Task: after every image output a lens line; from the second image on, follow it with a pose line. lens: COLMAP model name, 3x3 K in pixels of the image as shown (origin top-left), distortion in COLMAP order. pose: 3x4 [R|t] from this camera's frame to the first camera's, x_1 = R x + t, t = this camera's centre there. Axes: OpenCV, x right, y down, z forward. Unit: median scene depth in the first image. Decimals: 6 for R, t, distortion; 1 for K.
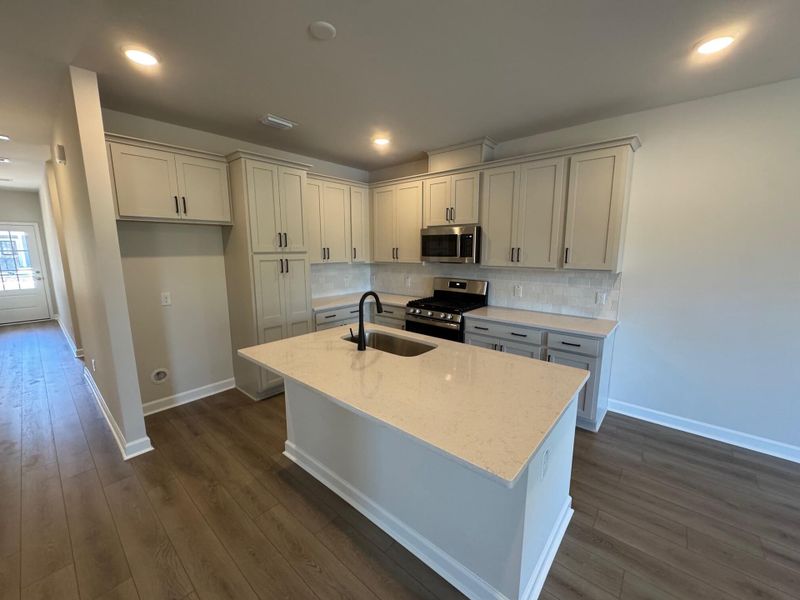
lens RADIAL K [[321.1, 0, 399.4], [0, 321.1, 301.6], [0, 0, 1]] dist [-0.000890, 0.000294]
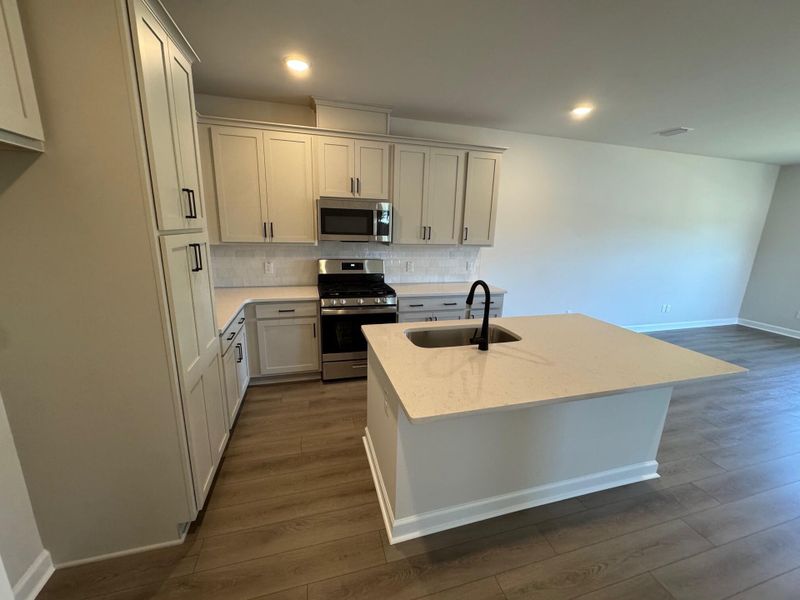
lens RADIAL K [[321.1, 0, 400.4], [0, 321.1, 301.1], [0, 0, 1]] dist [-0.000890, 0.000294]
pose [[0.551044, -0.176044, 0.815696, -0.557790], [0.111436, 0.984263, 0.137144, -0.071138], [-0.827002, 0.015325, 0.561990, 0.425749]]
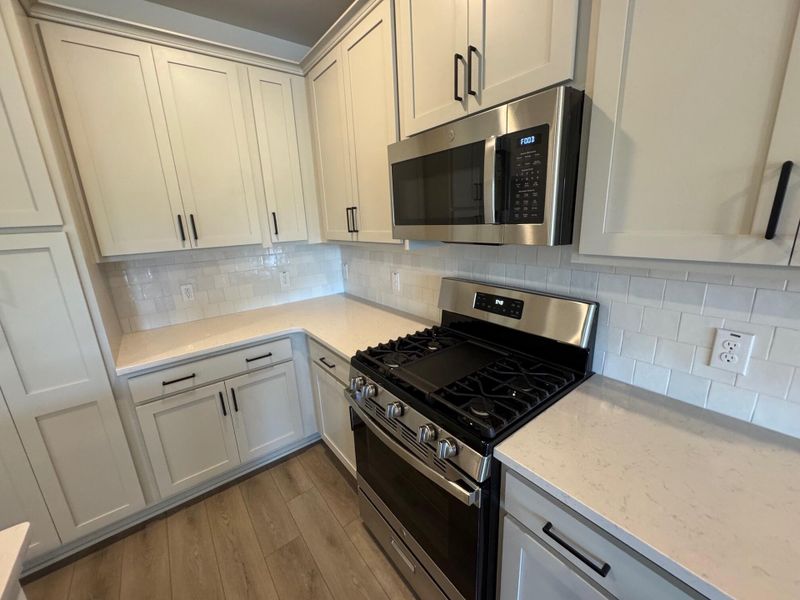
lens RADIAL K [[321.1, 0, 399.4], [0, 321.1, 300.6], [0, 0, 1]] dist [-0.000890, 0.000294]
pose [[0.978256, 0.009859, -0.207165, 0.165730], [0.009300, 0.995780, 0.091304, -0.099510], [0.207191, -0.091245, 0.974036, 0.708531]]
